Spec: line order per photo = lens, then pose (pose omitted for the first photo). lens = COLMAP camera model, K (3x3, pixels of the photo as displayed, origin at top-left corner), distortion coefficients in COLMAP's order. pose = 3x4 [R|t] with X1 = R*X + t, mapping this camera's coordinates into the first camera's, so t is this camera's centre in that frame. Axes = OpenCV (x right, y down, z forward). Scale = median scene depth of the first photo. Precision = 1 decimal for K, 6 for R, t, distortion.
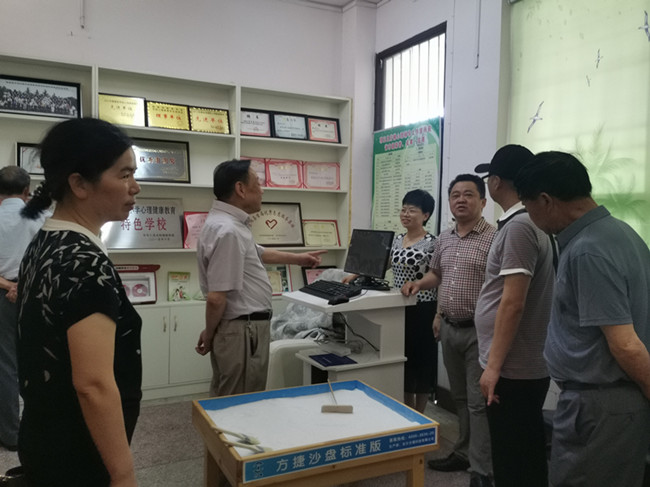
lens RADIAL K [[570.7, 0, 325.0], [0, 570.7, 243.5], [0, 0, 1]] dist [0.076105, -0.089112]
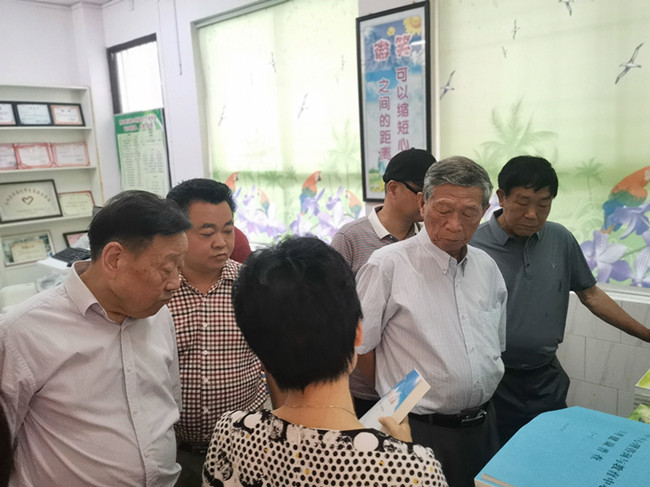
lens RADIAL K [[570.7, 0, 325.0], [0, 570.7, 243.5], [0, 0, 1]] dist [0.076105, -0.089112]
pose [[0.935139, -0.114663, 0.335214, 0.064195], [0.079147, 0.989878, 0.117802, -0.037067], [-0.345328, -0.083630, 0.934748, -0.301361]]
